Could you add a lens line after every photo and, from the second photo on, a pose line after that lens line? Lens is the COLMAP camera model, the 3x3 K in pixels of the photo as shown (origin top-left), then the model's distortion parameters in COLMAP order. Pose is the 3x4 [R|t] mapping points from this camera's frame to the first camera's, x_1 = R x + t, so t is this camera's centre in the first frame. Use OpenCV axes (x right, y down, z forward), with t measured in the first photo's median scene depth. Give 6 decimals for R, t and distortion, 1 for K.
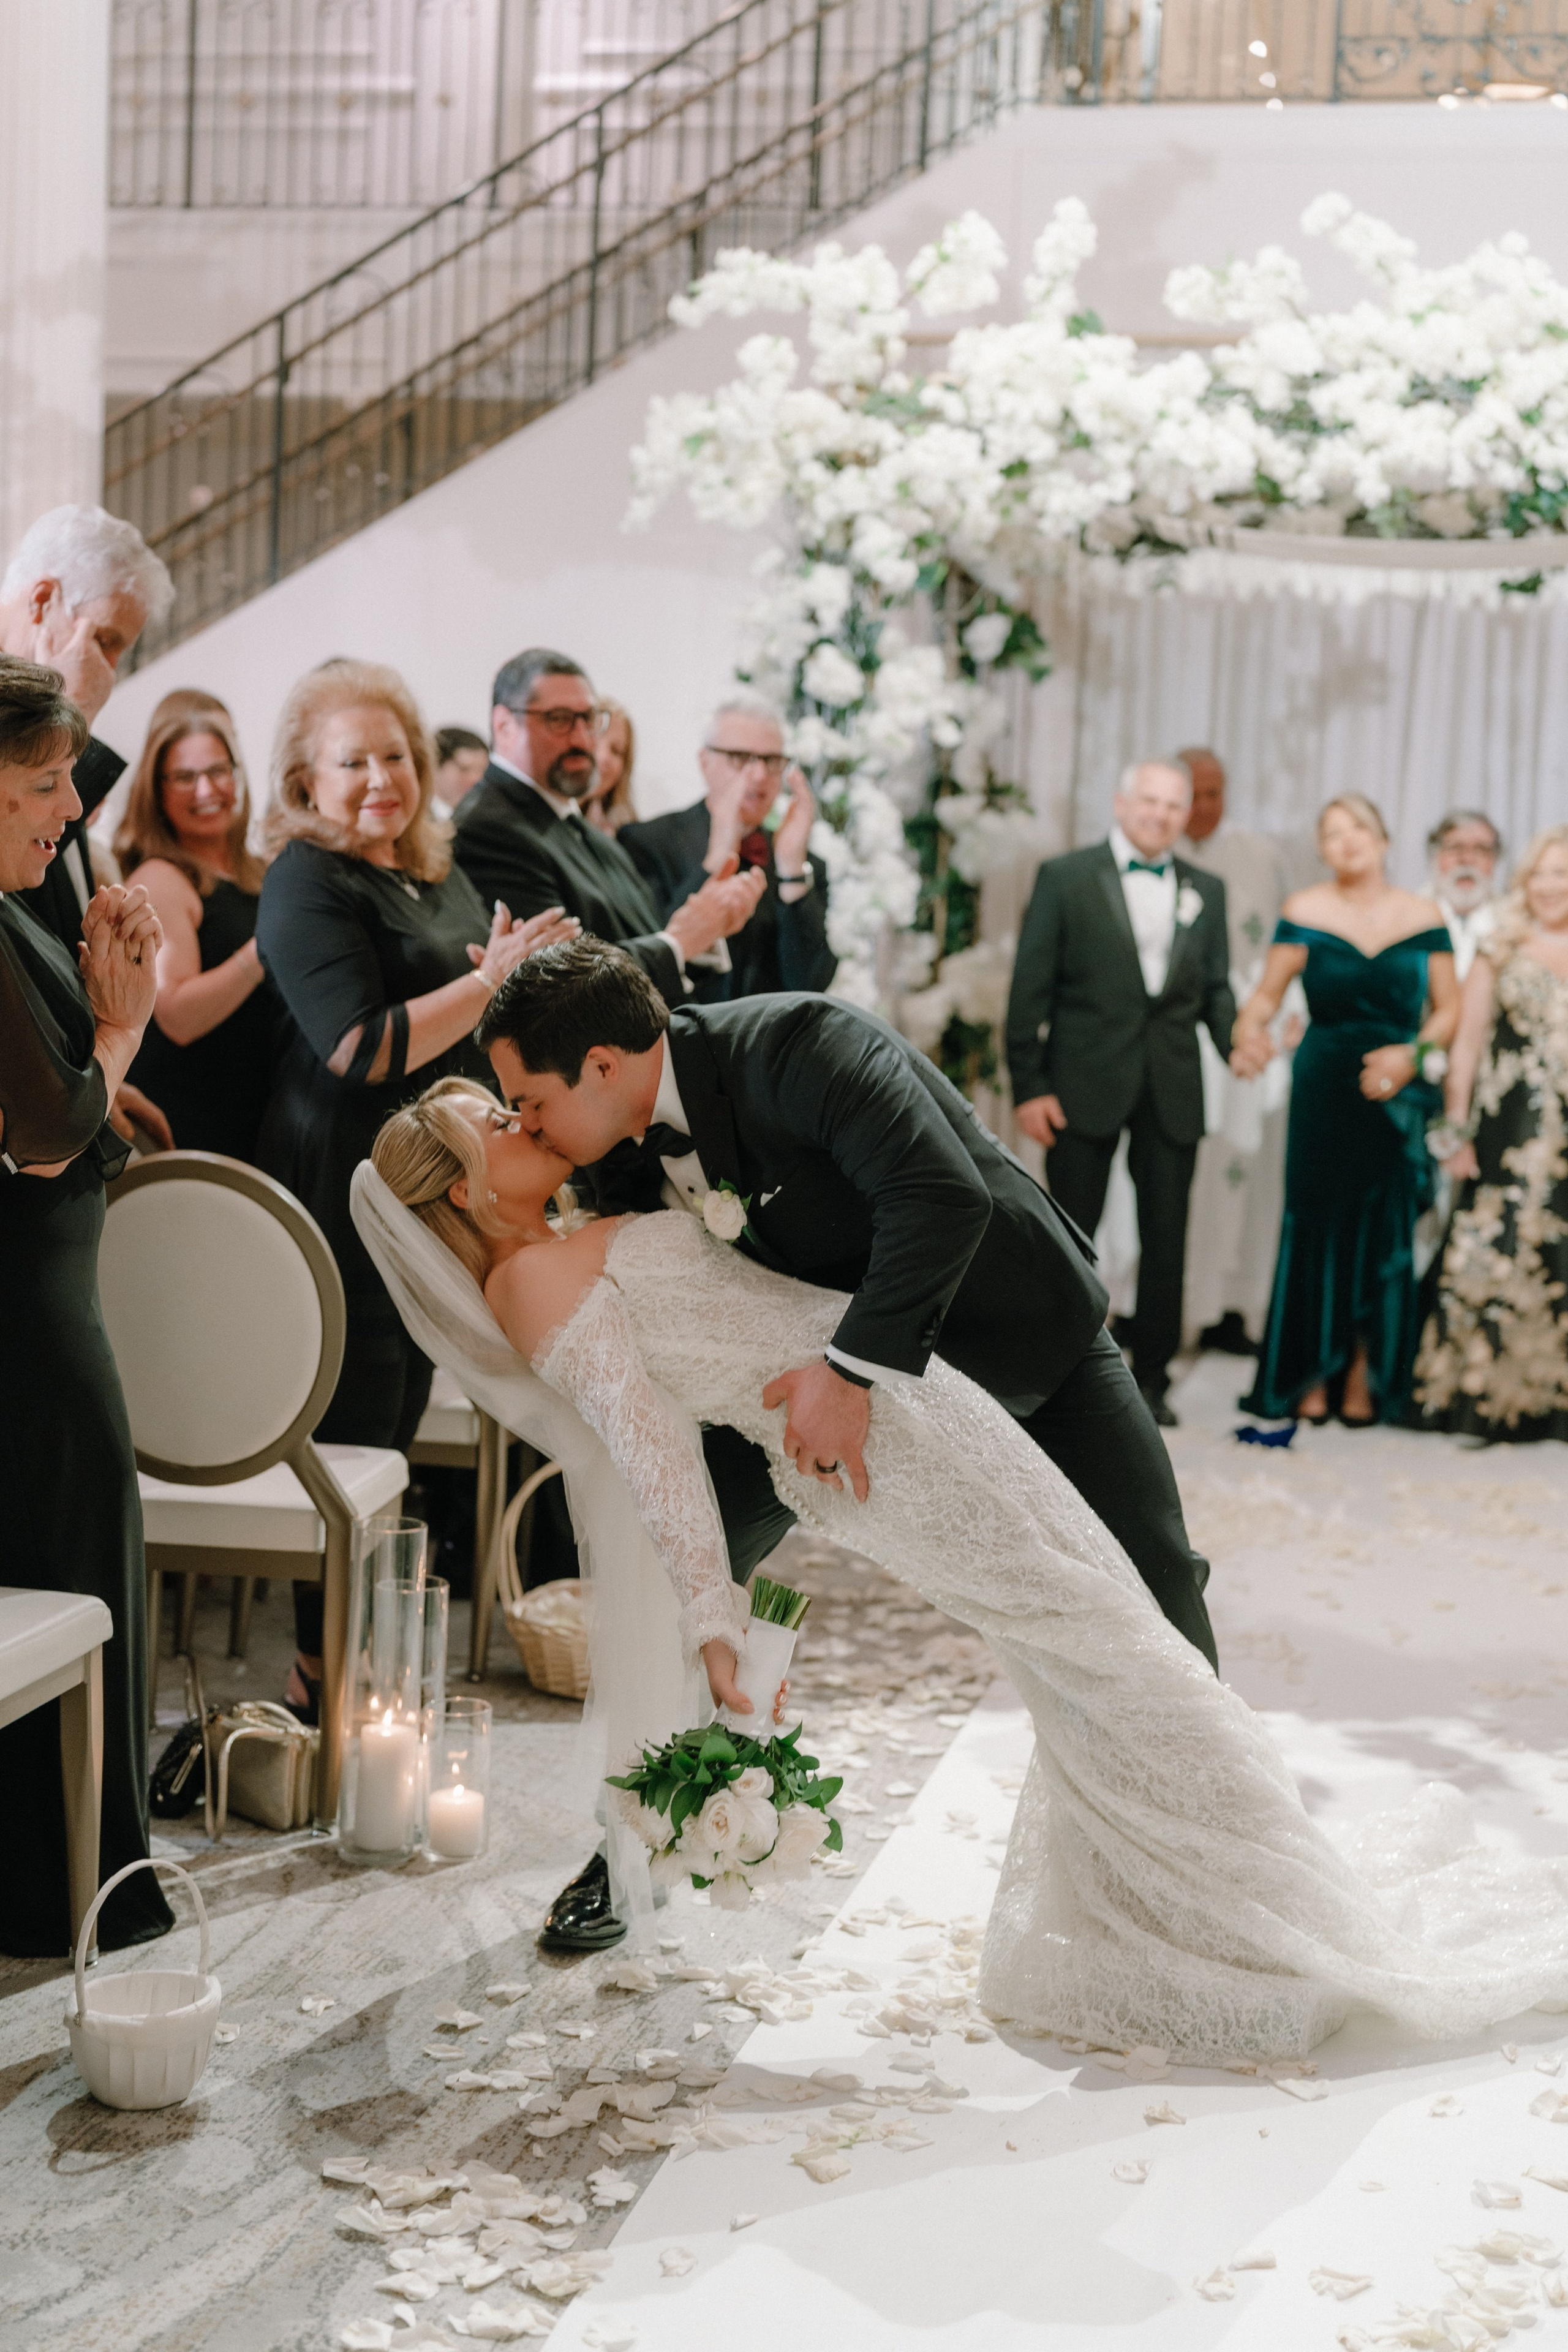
lens RADIAL K [[3165.7, 0, 791.6], [0, 3165.7, 1147.6], [0, 0, 1]] dist [-0.002900, 0.058555]
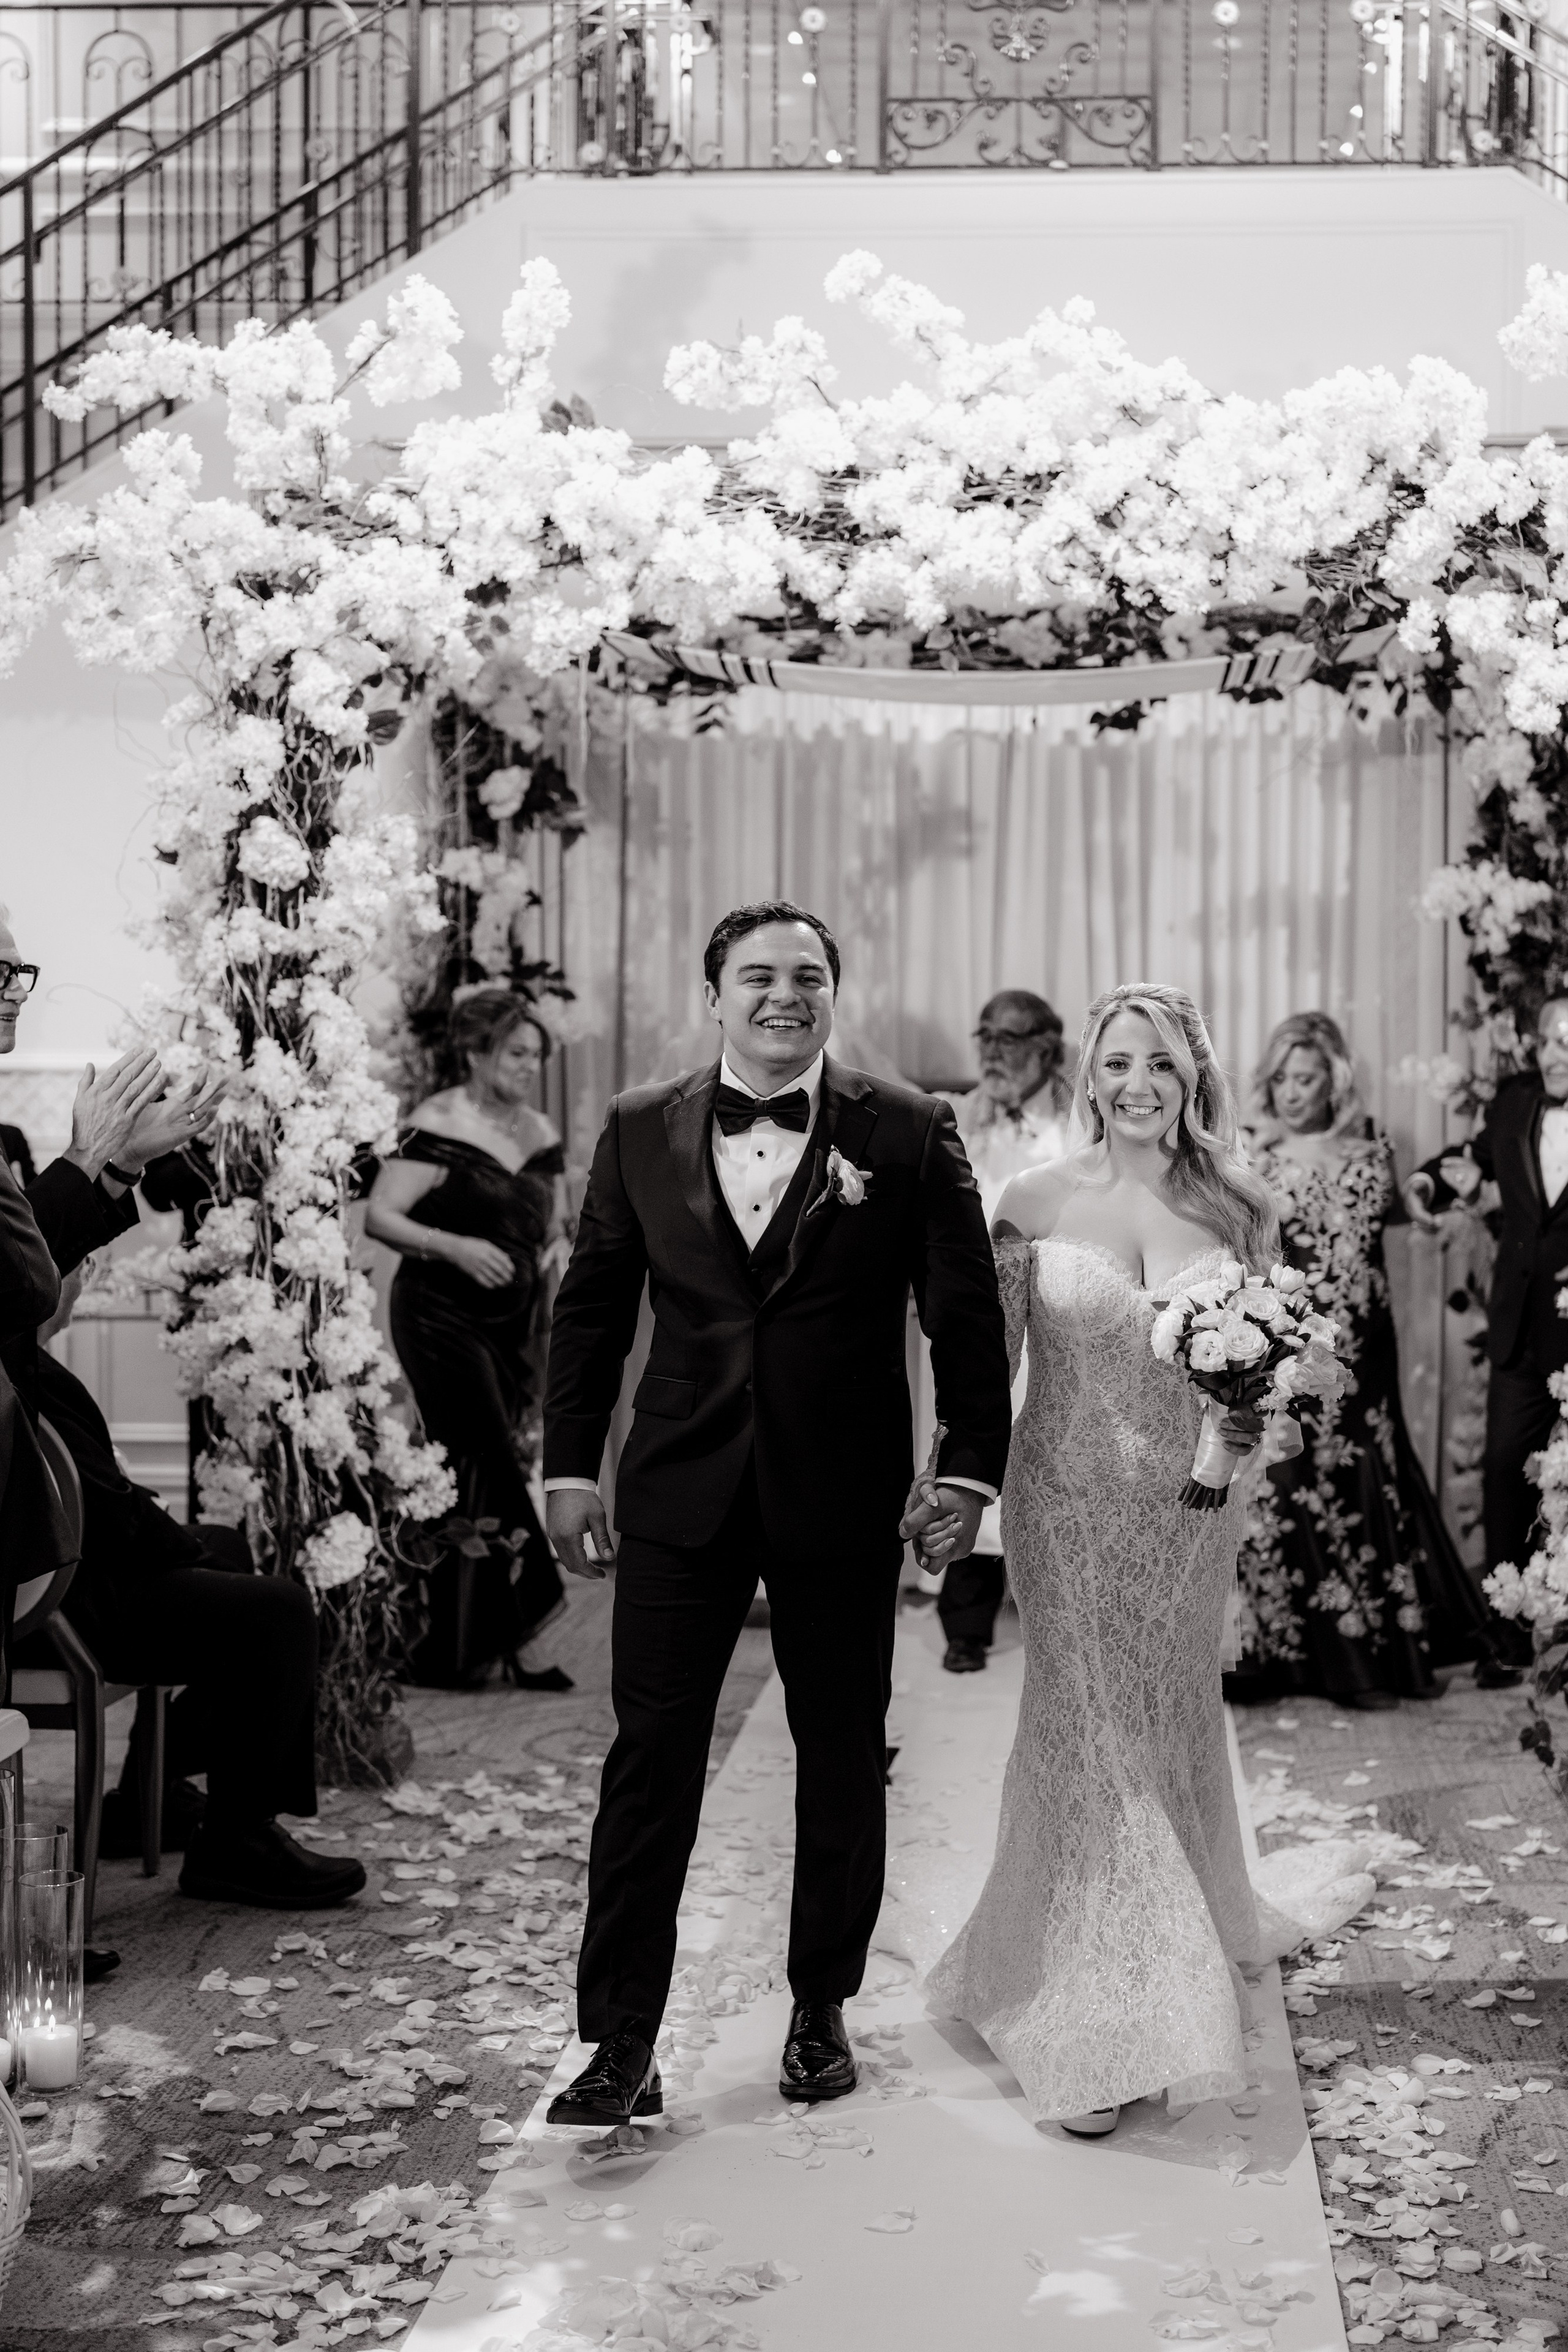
lens RADIAL K [[3373.6, 0, 877.3], [0, 3373.6, 1213.6], [0, 0, 1]] dist [0.010514, -0.033581]
pose [[0.988798, -0.042315, 0.143136, 0.039308], [0.046775, 0.998515, -0.027937, -0.028088], [-0.141742, 0.034320, 0.989309, 0.143179]]
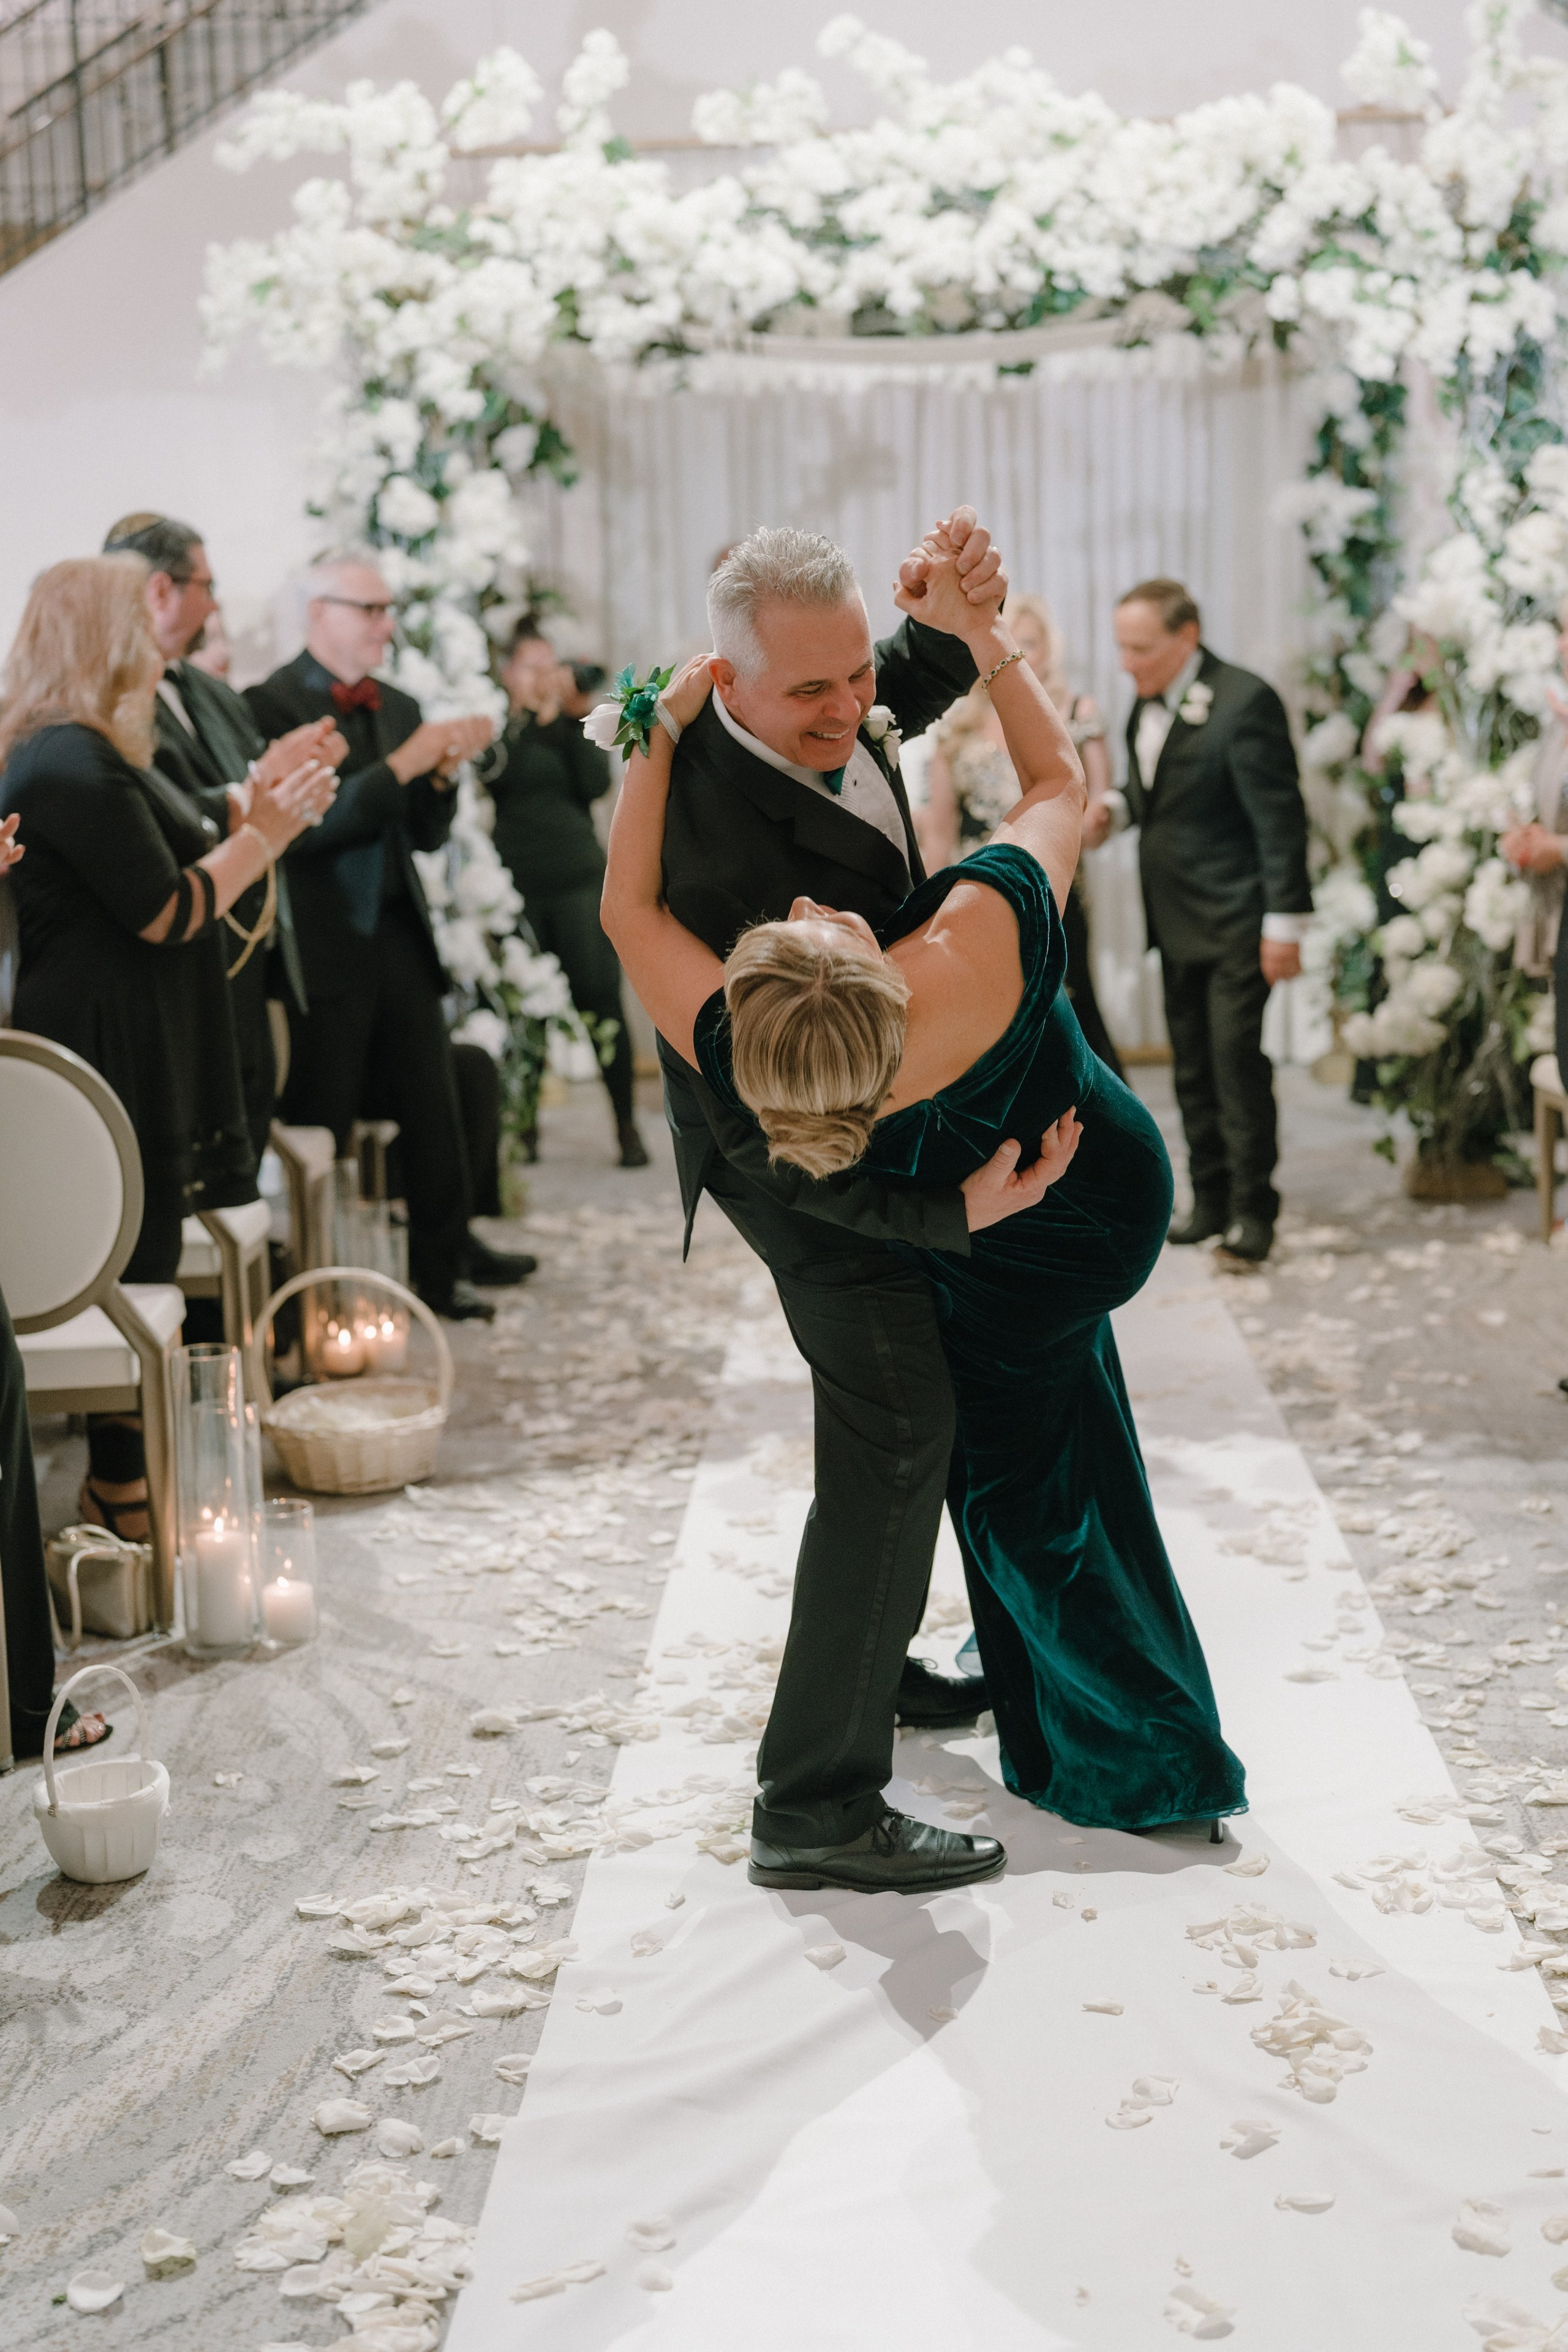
lens RADIAL K [[3103.7, 0, 784.0], [0, 3103.7, 1176.0], [0, 0, 1]] dist [0.008535, 0.001445]
pose [[0.983834, -0.097711, 0.150074, -0.041318], [0.085420, 0.992602, 0.086281, -0.008461], [-0.157395, -0.072067, 0.984903, -0.042999]]
